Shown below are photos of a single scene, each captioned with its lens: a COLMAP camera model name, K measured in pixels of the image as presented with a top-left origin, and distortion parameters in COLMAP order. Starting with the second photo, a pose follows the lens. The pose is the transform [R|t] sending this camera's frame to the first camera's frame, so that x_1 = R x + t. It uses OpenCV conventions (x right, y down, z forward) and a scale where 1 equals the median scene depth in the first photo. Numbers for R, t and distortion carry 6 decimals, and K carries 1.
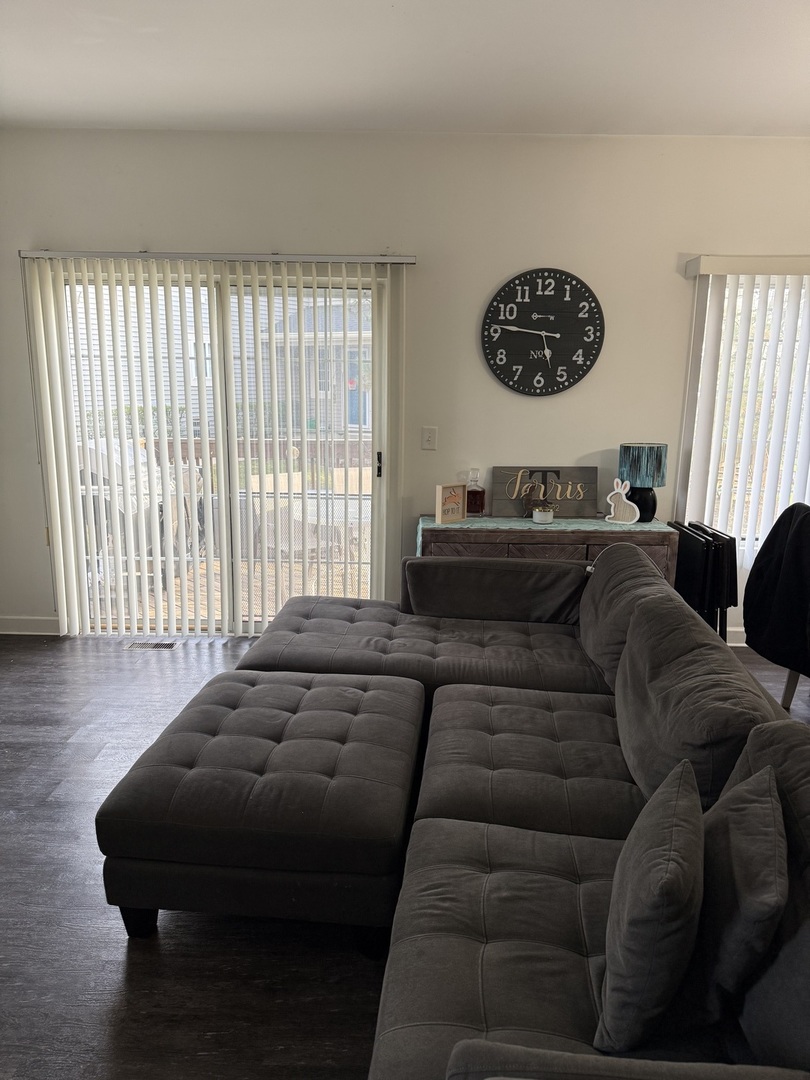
lens RADIAL K [[759.8, 0, 411.2], [0, 759.8, 544.4], [0, 0, 1]] dist [0.033168, -0.034115]
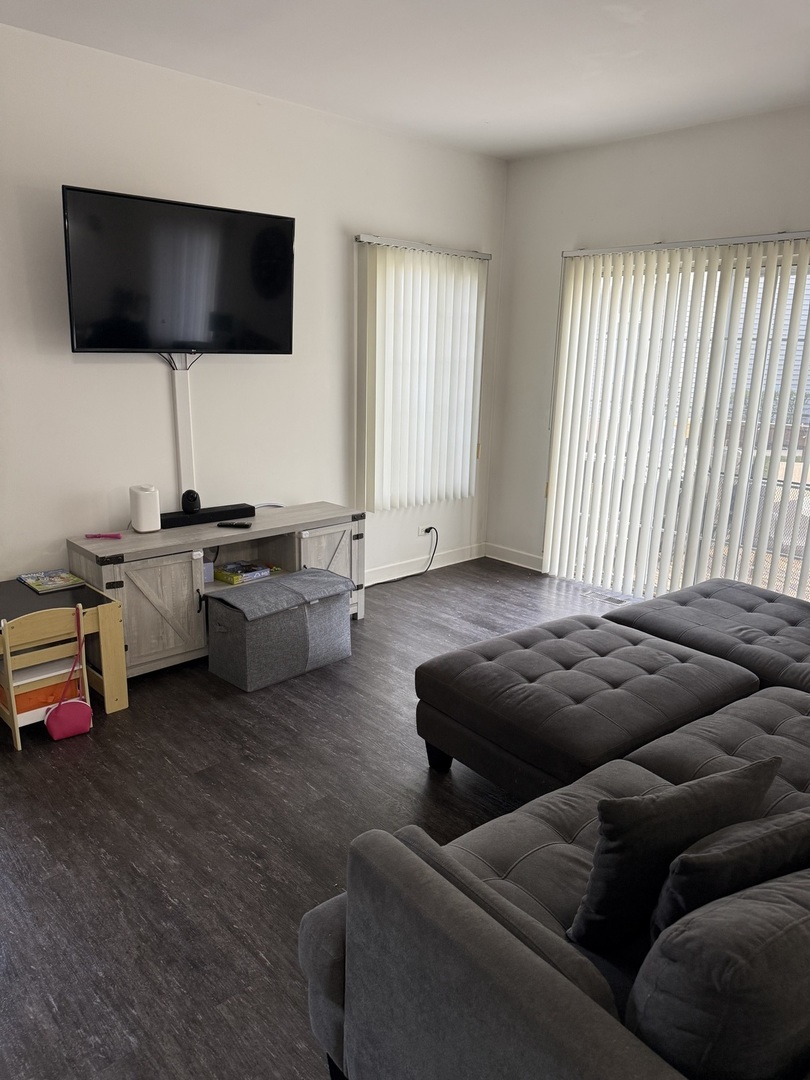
lens RADIAL K [[759.8, 0, 393.9], [0, 759.8, 535.9], [0, 0, 1]] dist [0.033168, -0.034115]
pose [[0.684264, 0.180244, -0.706608, 0.269776], [-0.173237, 0.981412, 0.082583, 0.005526], [0.708358, 0.065902, 0.702770, -0.013203]]
